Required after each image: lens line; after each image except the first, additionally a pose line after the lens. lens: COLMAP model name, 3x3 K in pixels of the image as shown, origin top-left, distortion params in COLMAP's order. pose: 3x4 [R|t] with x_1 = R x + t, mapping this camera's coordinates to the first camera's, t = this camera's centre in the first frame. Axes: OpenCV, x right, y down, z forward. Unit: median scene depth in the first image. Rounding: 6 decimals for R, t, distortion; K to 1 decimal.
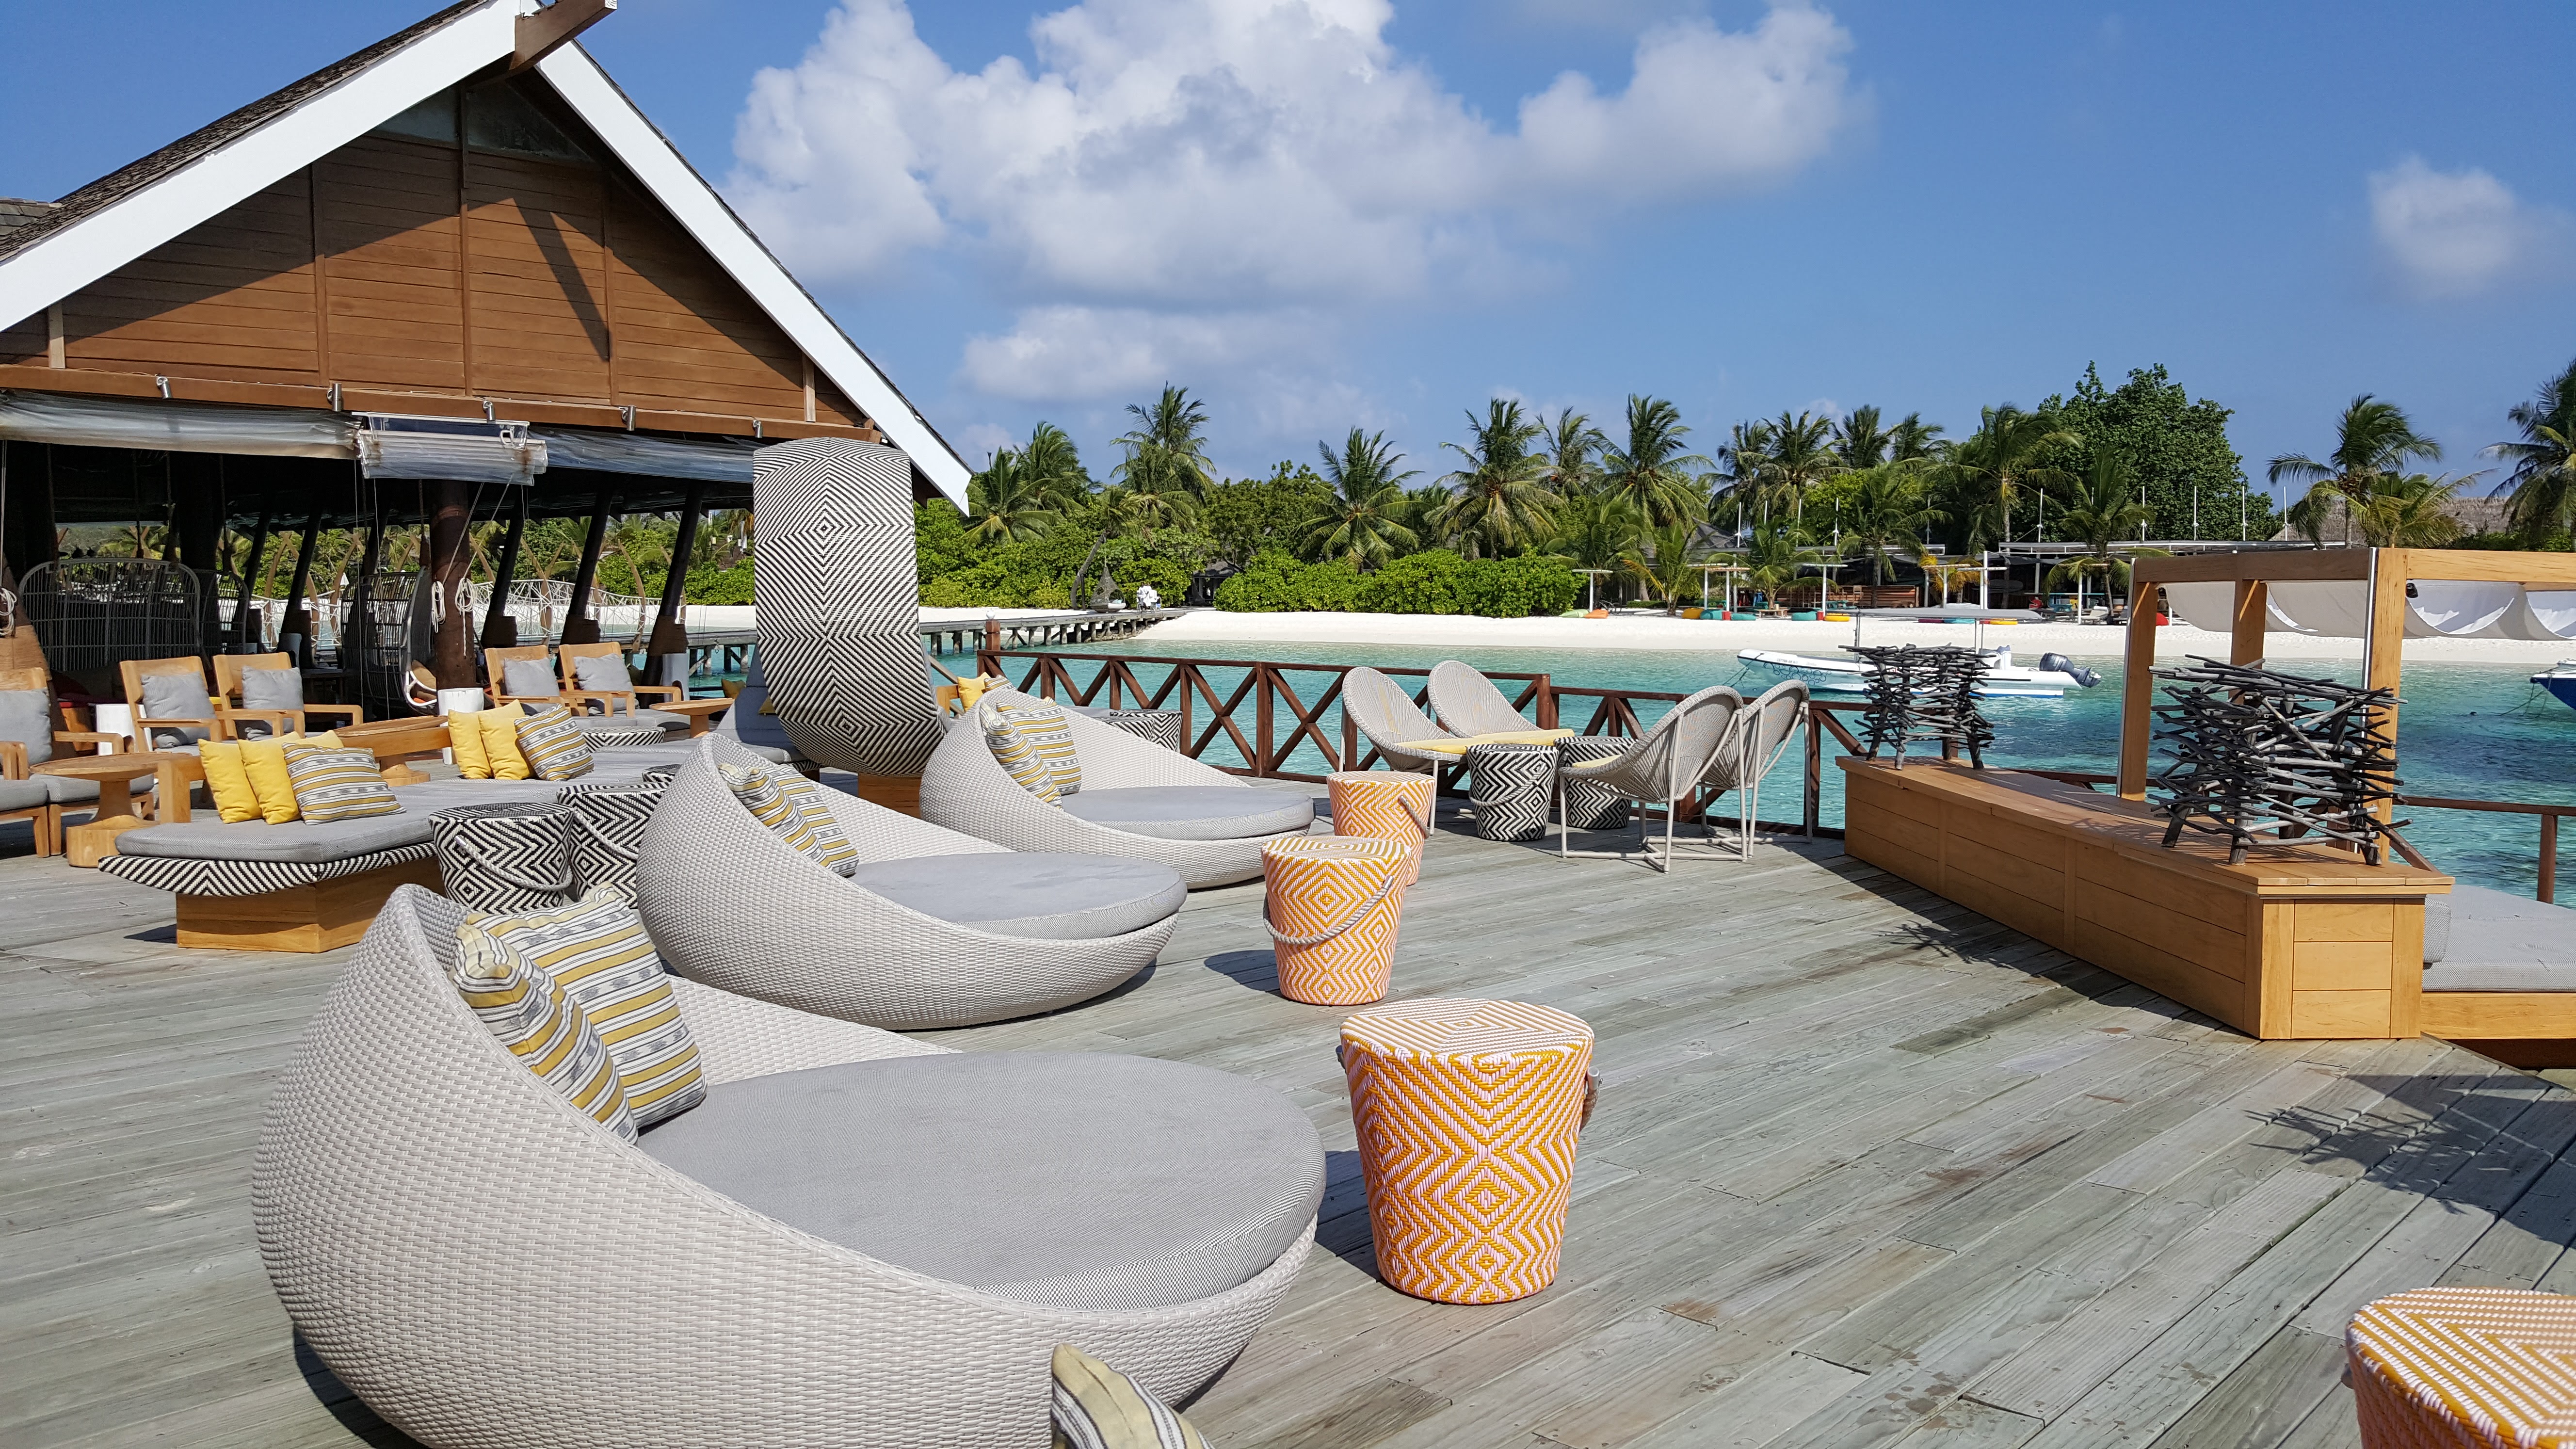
lens RADIAL K [[1890.0, 0, 1299.1], [0, 1890.0, 729.4], [0, 0, 1]] dist [0.042783, 0.005120]
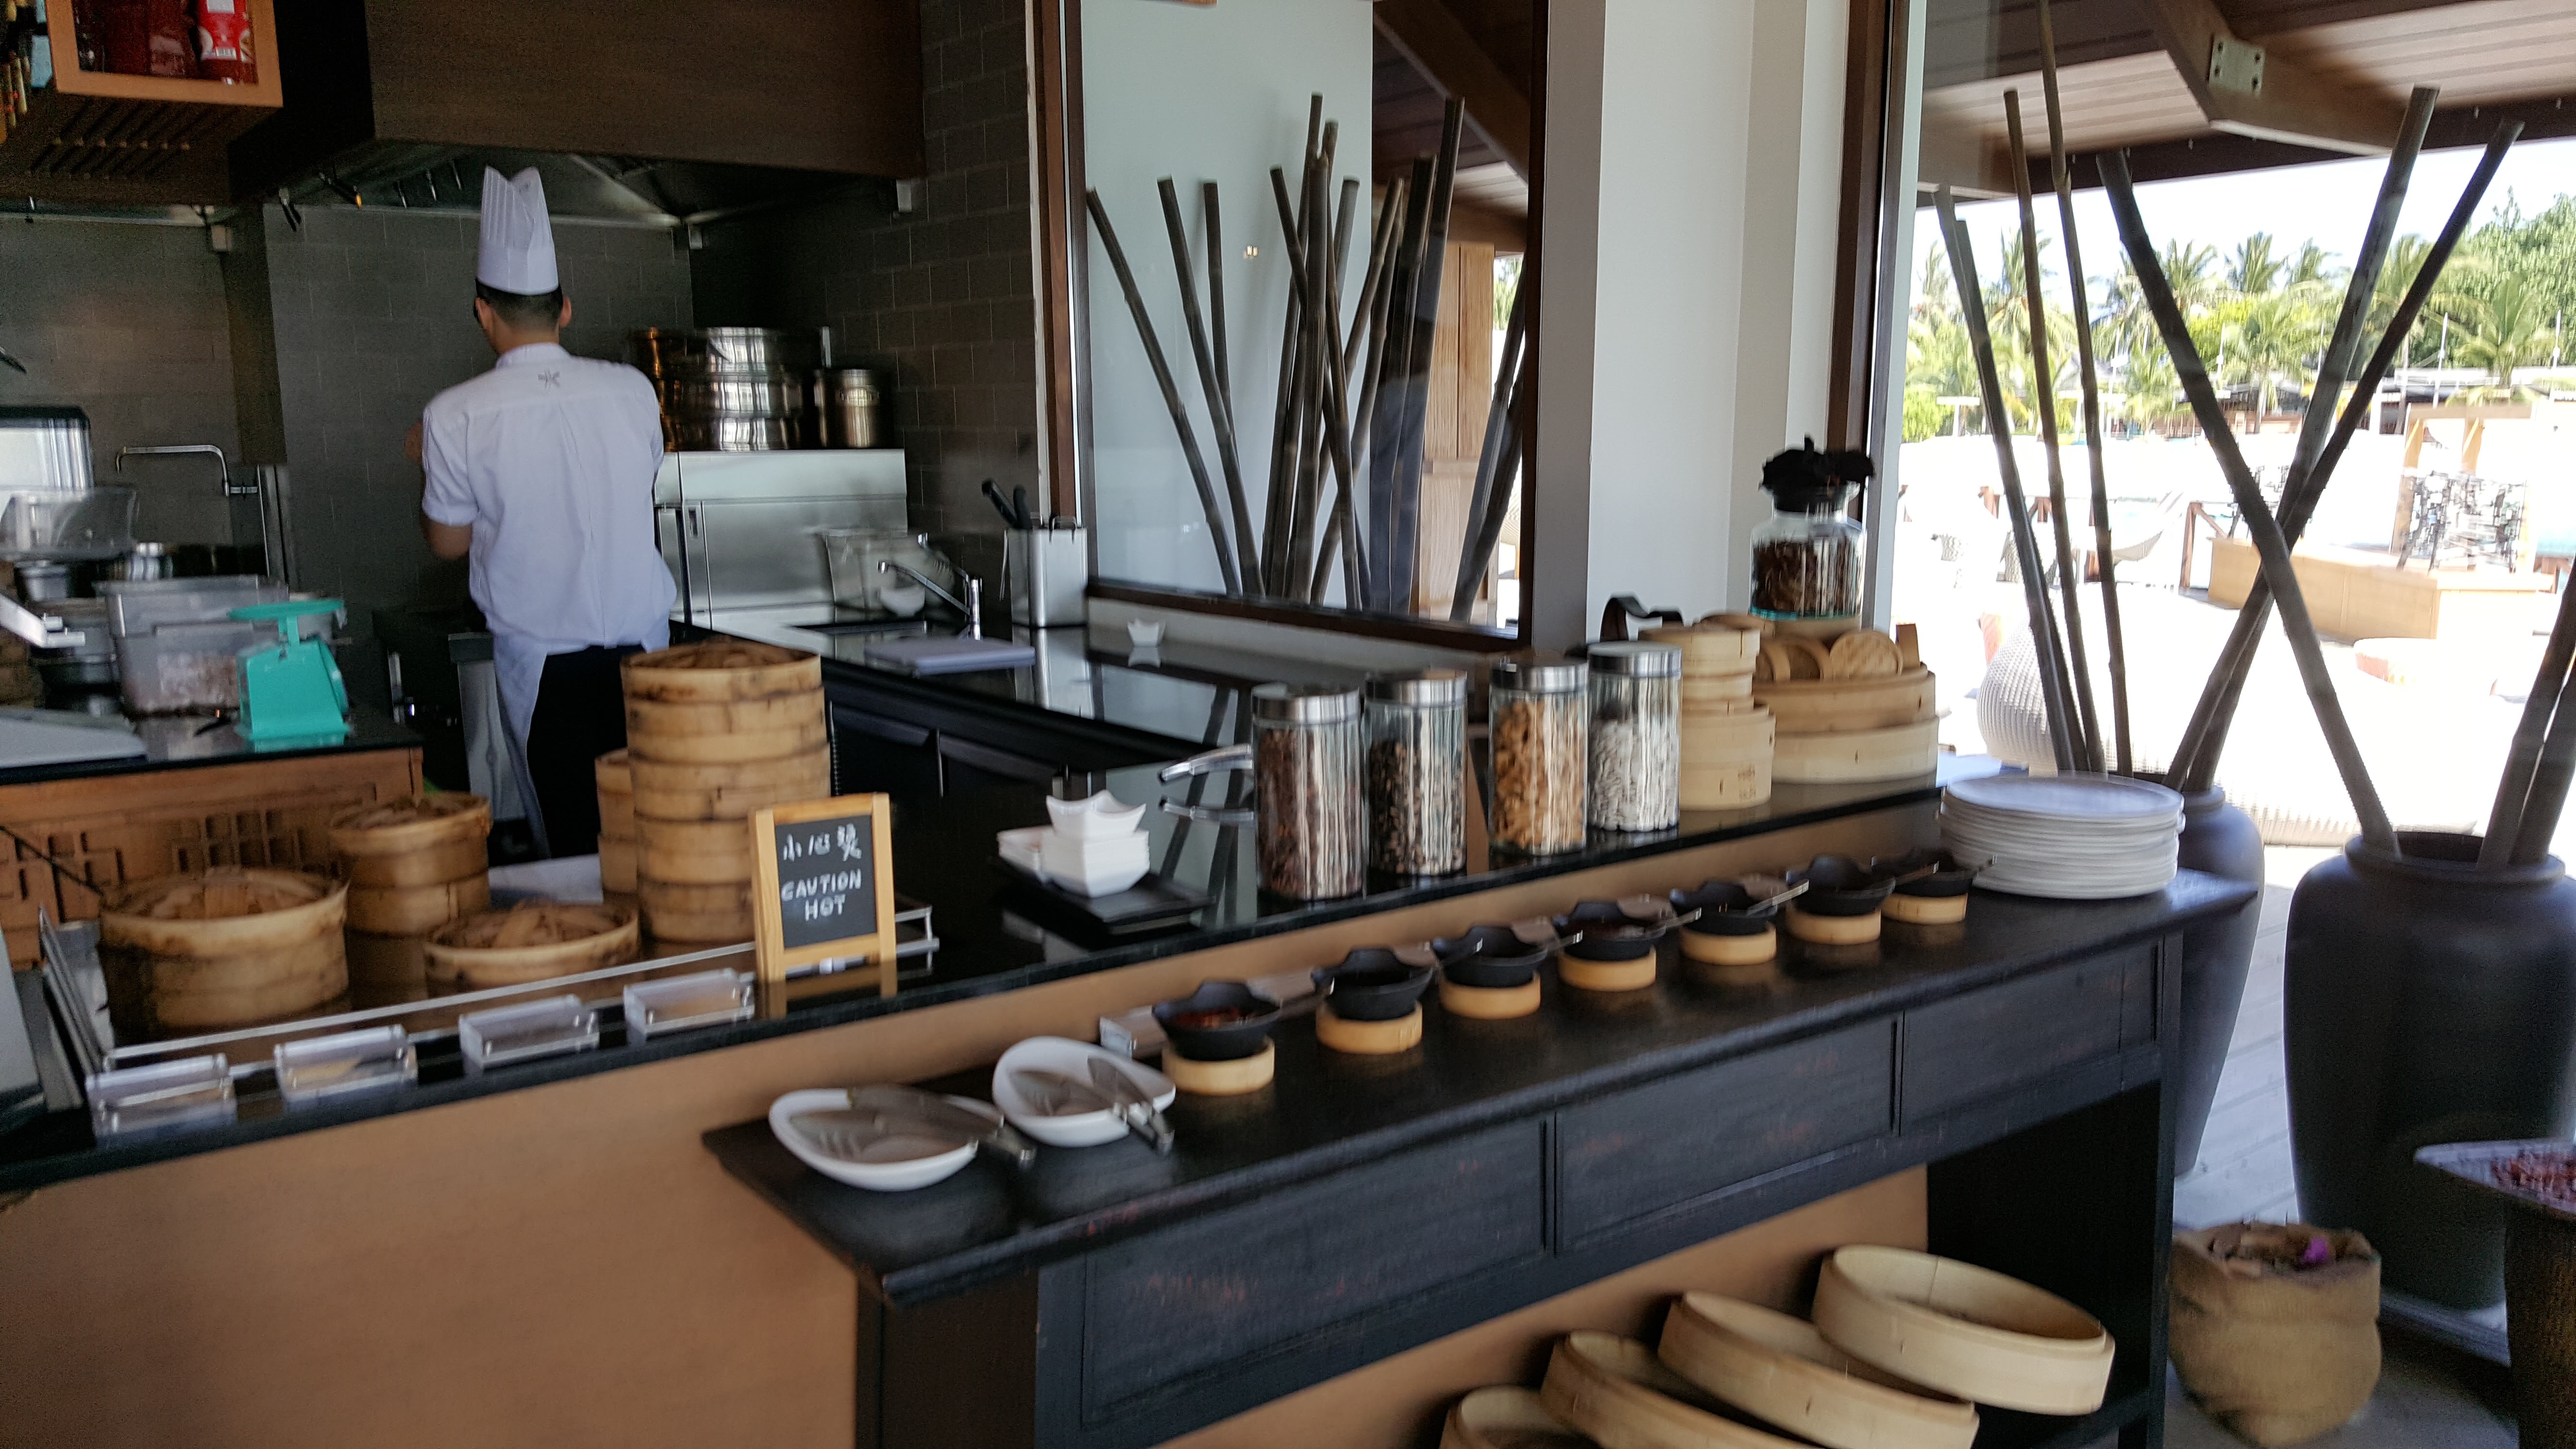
lens RADIAL K [[1890.0, 0, 1272.6], [0, 1890.0, 714.9], [0, 0, 1]] dist [0.042783, 0.005120]
pose [[0.984088, 0.029815, -0.175163, -0.030670], [-0.015318, 0.996387, 0.083538, 0.006854], [0.177021, -0.079526, 0.980989, -0.109957]]
